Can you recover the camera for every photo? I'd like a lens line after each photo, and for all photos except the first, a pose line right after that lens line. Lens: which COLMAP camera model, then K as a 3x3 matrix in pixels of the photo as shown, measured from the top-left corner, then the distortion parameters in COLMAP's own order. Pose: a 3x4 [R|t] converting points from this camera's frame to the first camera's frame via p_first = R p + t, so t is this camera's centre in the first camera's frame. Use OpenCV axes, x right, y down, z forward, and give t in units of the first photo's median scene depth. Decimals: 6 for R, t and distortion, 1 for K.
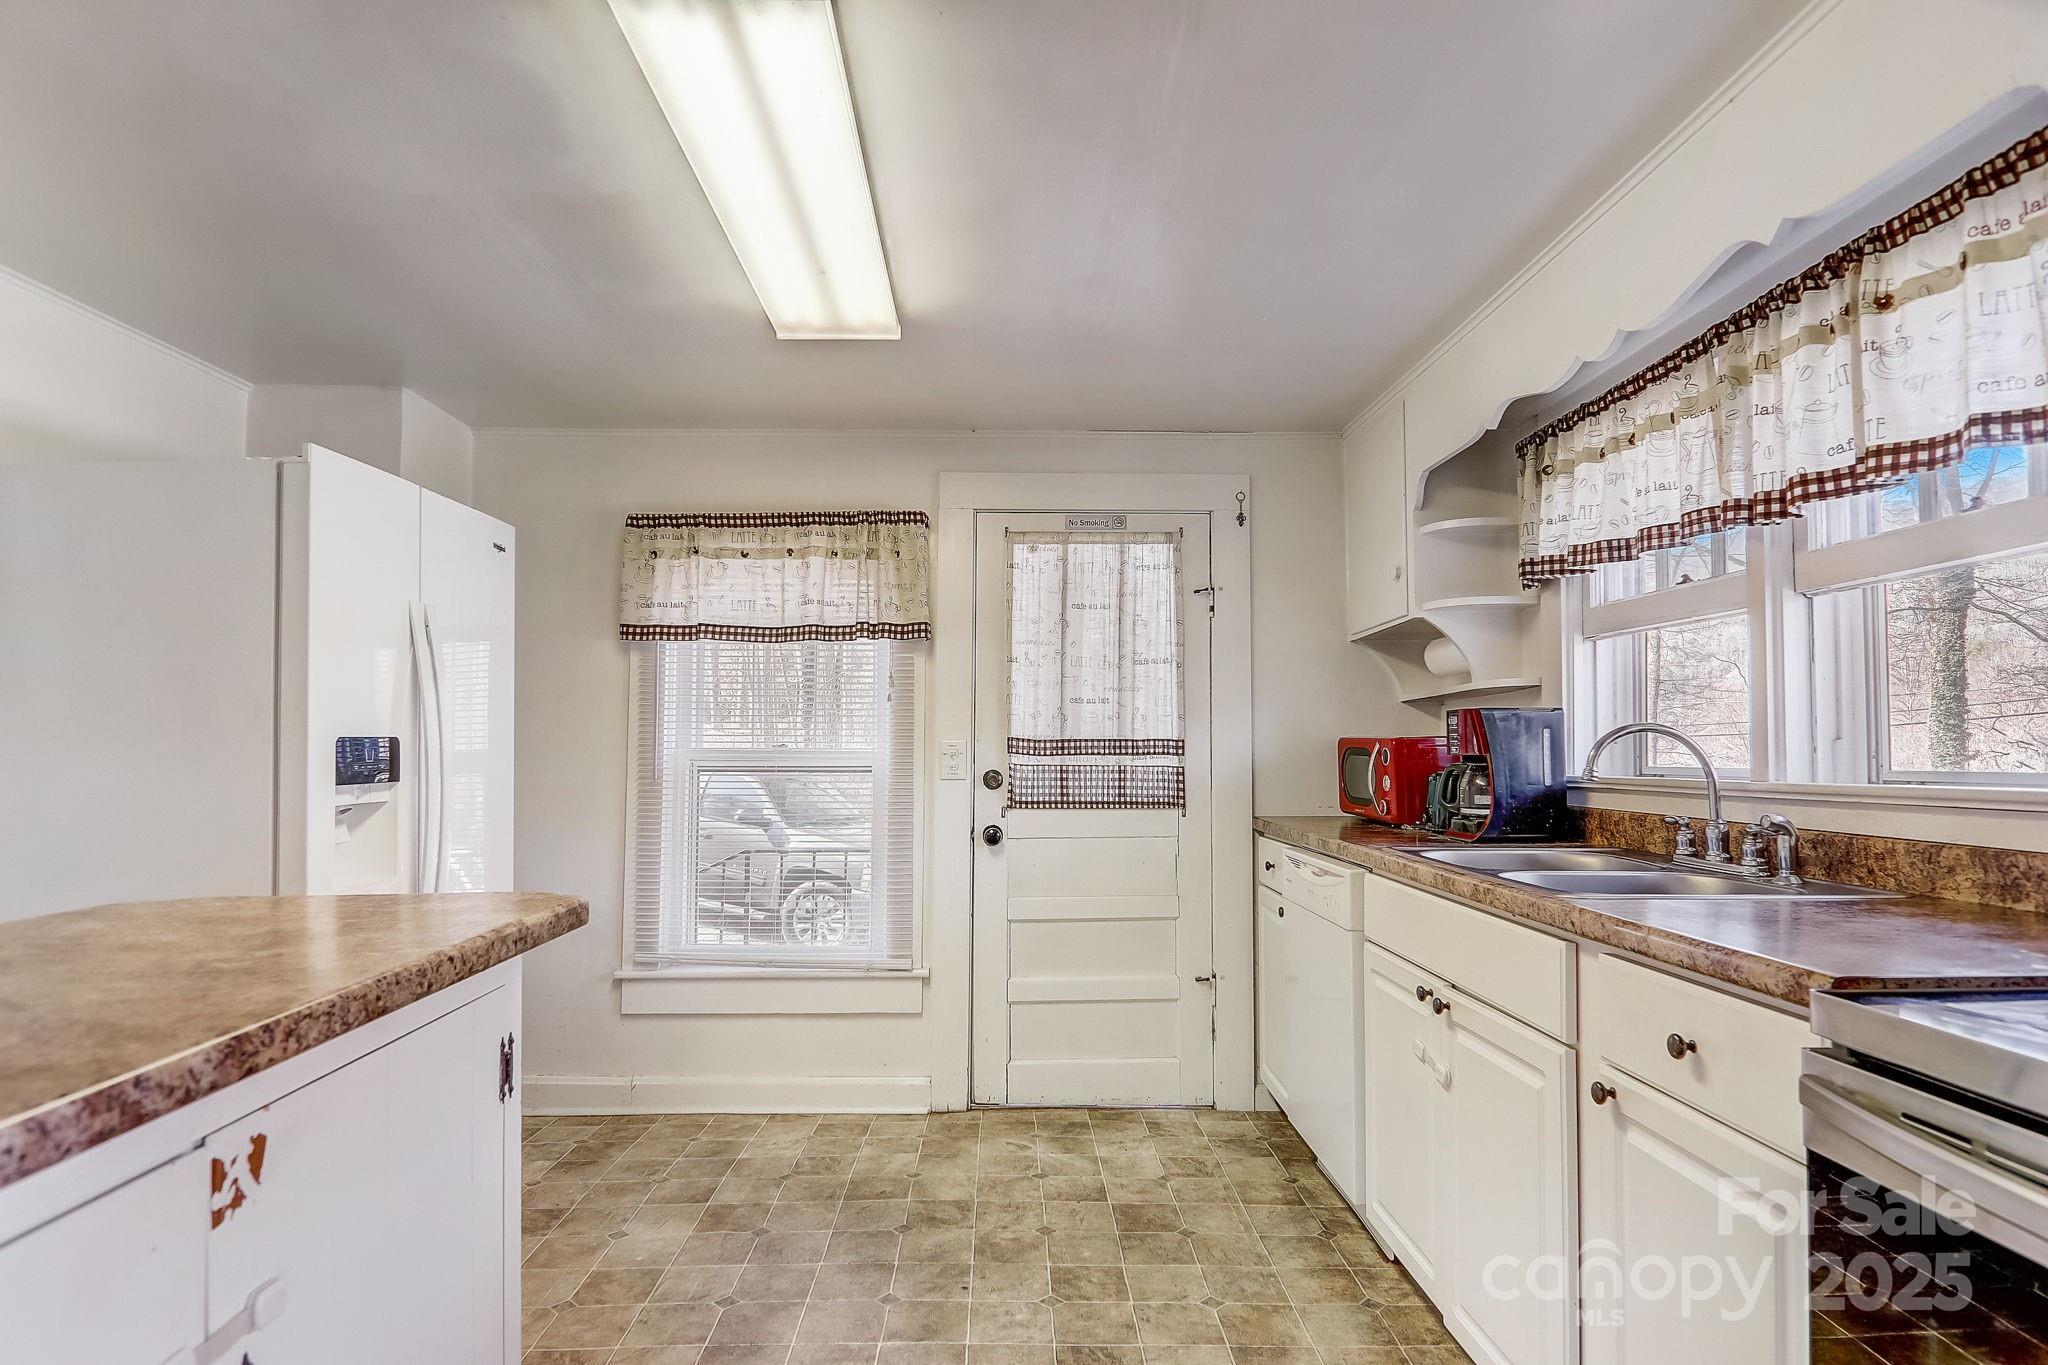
lens RADIAL K [[1143.5, 0, 1021.6], [0, 1143.5, 695.6], [0, 0, 1]] dist [0.004404, -0.016813]
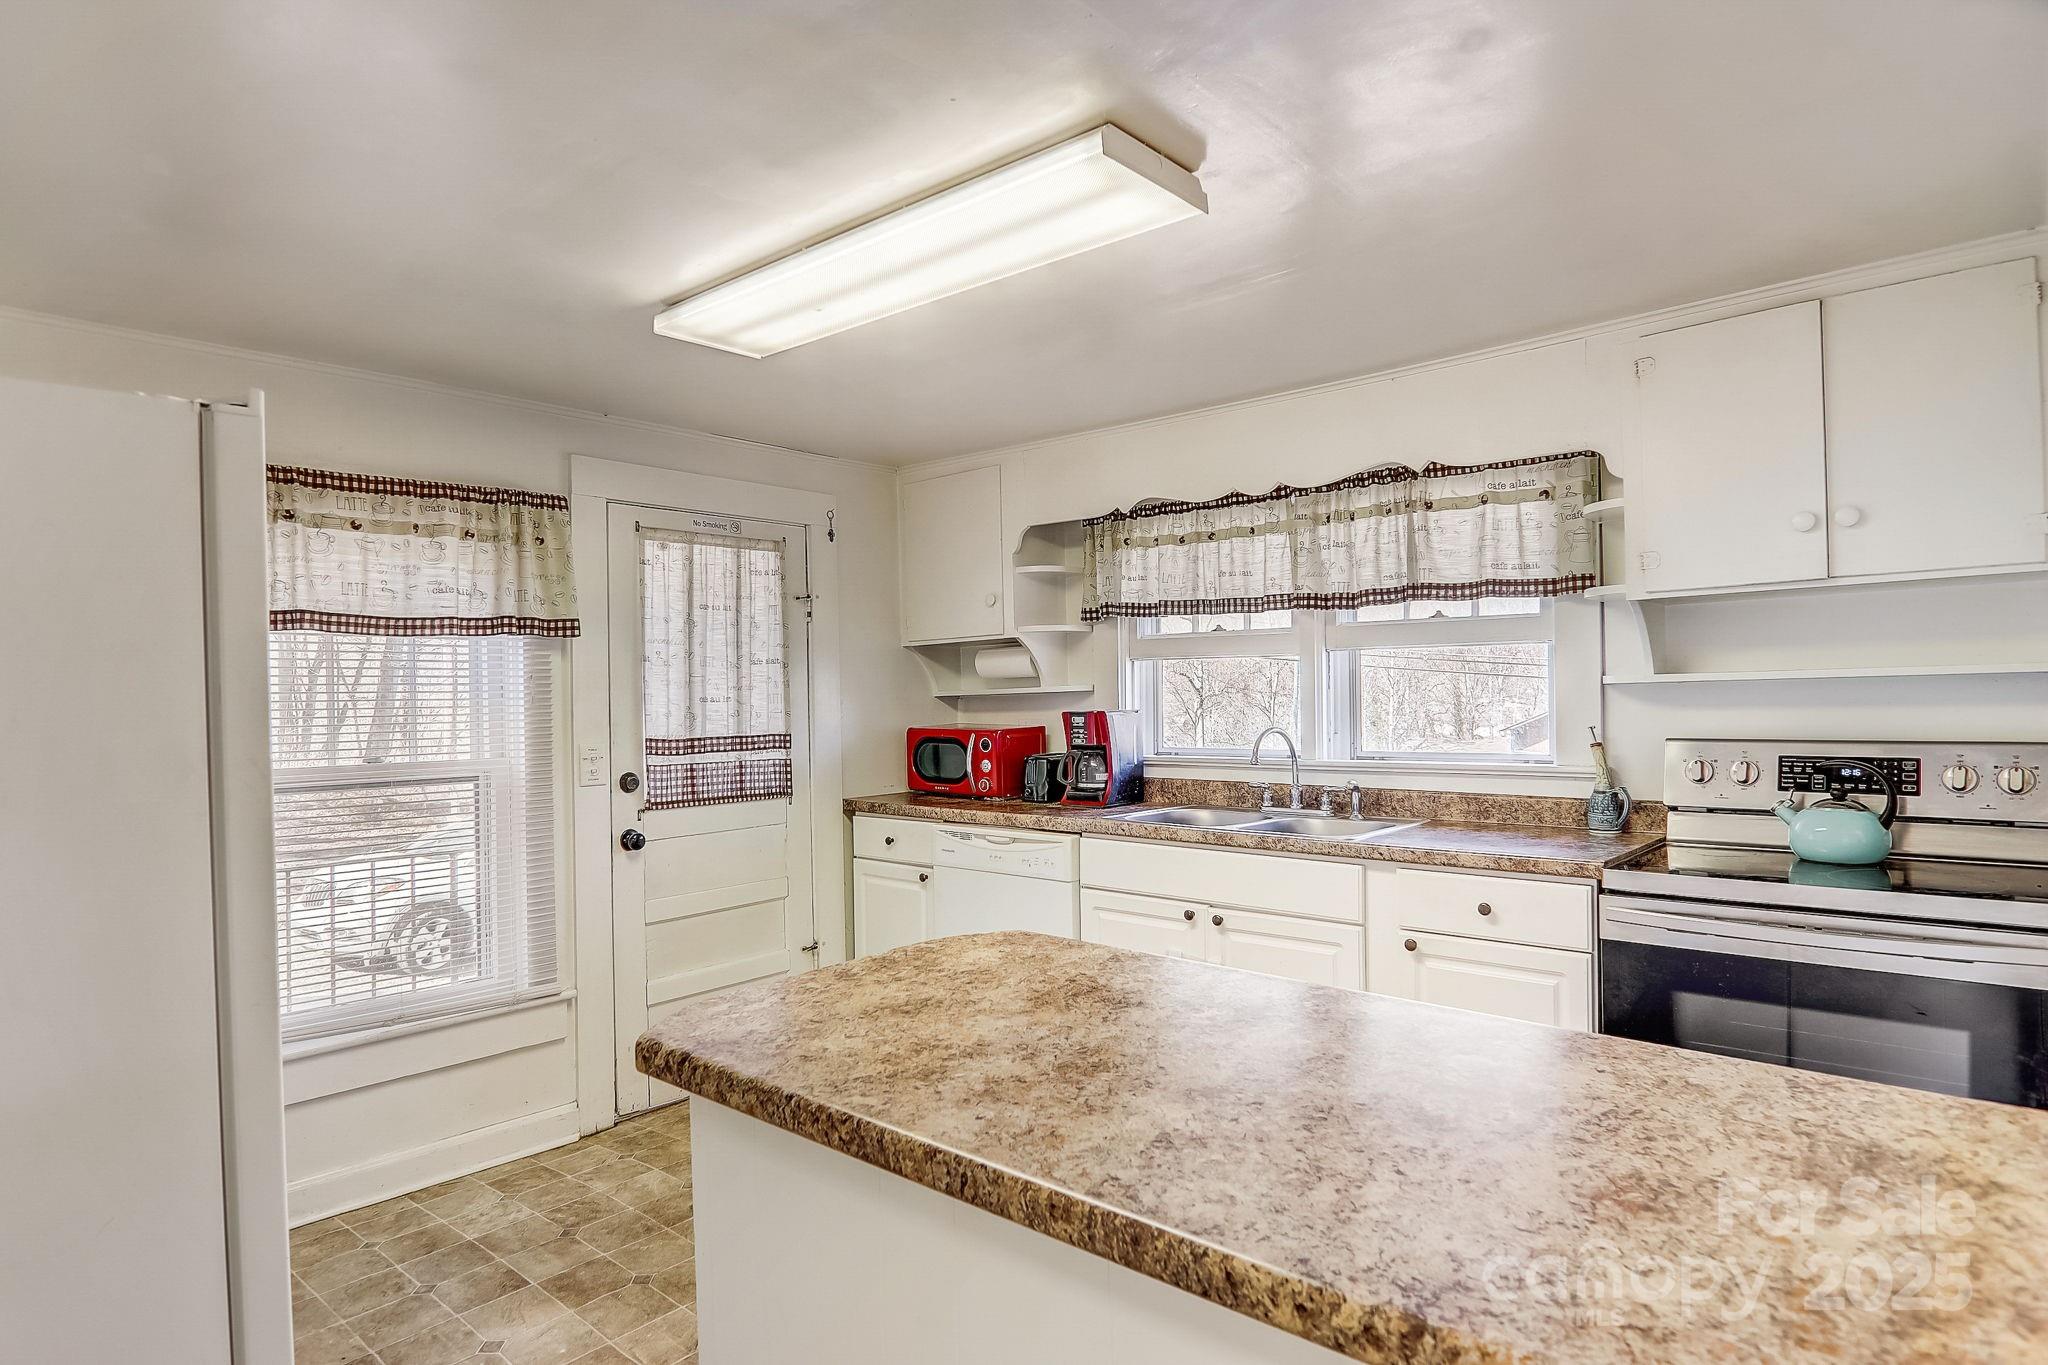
lens RADIAL K [[1143.5, 0, 1021.6], [0, 1143.5, 695.6], [0, 0, 1]] dist [0.004404, -0.016813]
pose [[0.671527, -0.012516, 0.740875, -0.523204], [-0.020160, 0.999179, 0.035152, -0.041369], [-0.740706, -0.038541, 0.670723, 0.107464]]
